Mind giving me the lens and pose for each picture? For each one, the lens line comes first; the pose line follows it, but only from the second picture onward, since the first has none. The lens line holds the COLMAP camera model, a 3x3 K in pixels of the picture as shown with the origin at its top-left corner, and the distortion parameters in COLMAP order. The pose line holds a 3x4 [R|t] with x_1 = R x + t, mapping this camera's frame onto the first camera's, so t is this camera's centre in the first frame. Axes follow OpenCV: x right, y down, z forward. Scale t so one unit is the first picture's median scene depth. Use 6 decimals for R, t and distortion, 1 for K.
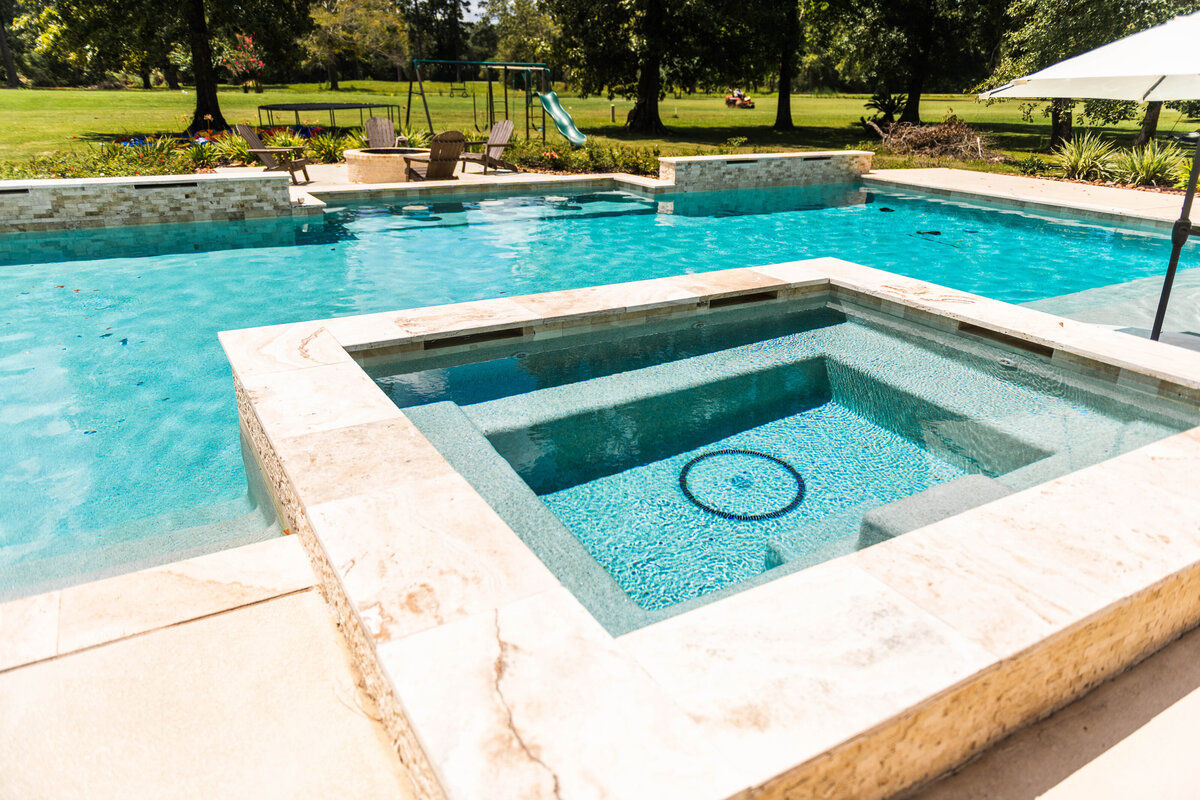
lens RADIAL K [[811.5, 0, 600.0], [0, 811.5, 400.0], [0, 0, 1]] dist [0.005738, -0.001834]
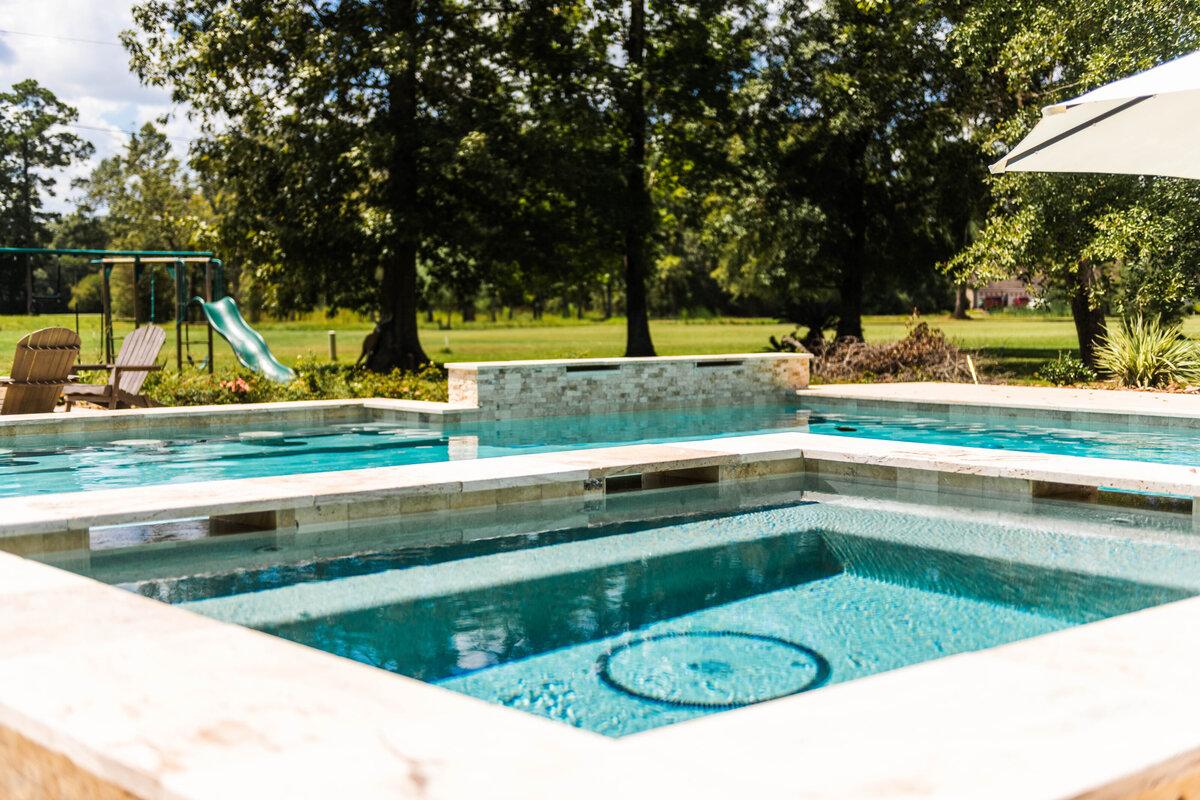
lens RADIAL K [[1558.3, 0, 600.0], [0, 1558.3, 400.0], [0, 0, 1]] dist [-0.020143, 0.035576]
pose [[0.981413, -0.032863, 0.189074, -0.020781], [0.090061, 0.948870, -0.302547, 0.045198], [-0.169464, 0.313951, 0.934193, -0.003038]]
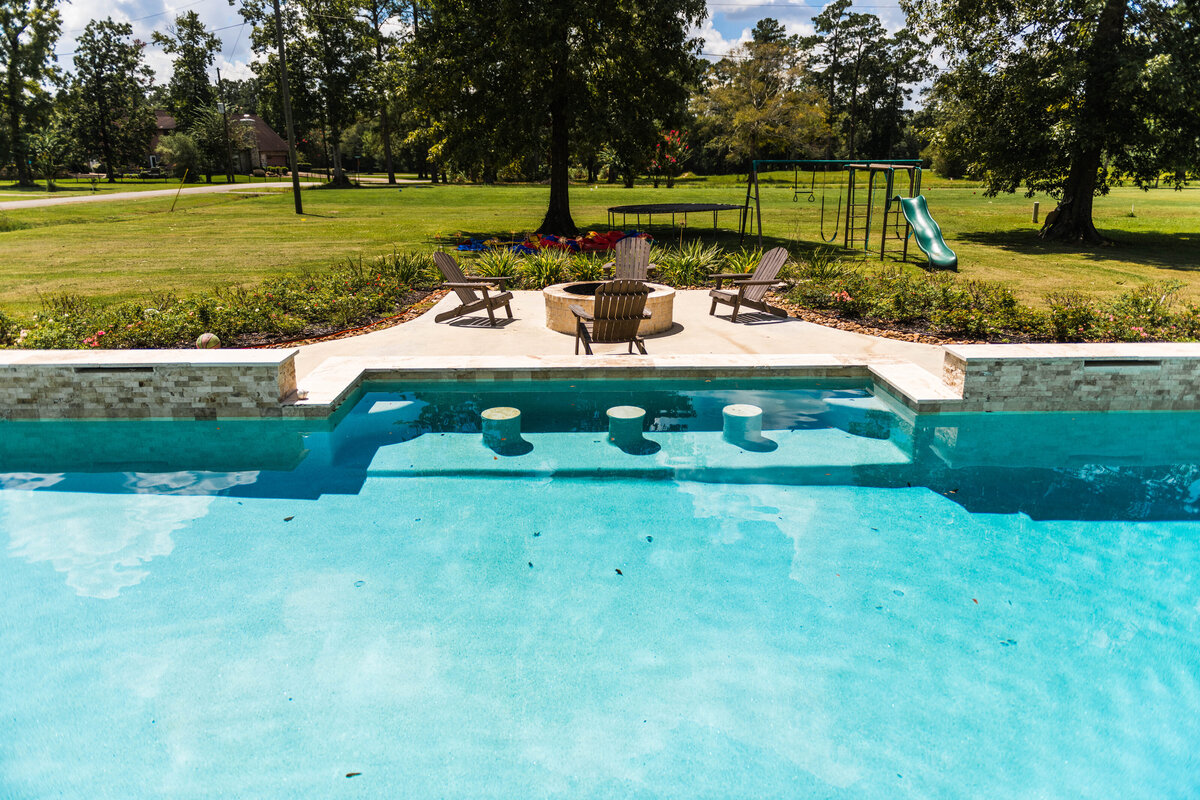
lens RADIAL K [[811.5, 0, 600.0], [0, 811.5, 400.0], [0, 0, 1]] dist [0.005738, -0.001834]
pose [[0.875315, 0.117873, -0.468966, 0.106325], [-0.162568, 0.985117, -0.055824, -0.153644], [0.455406, 0.125102, 0.881450, 0.325067]]
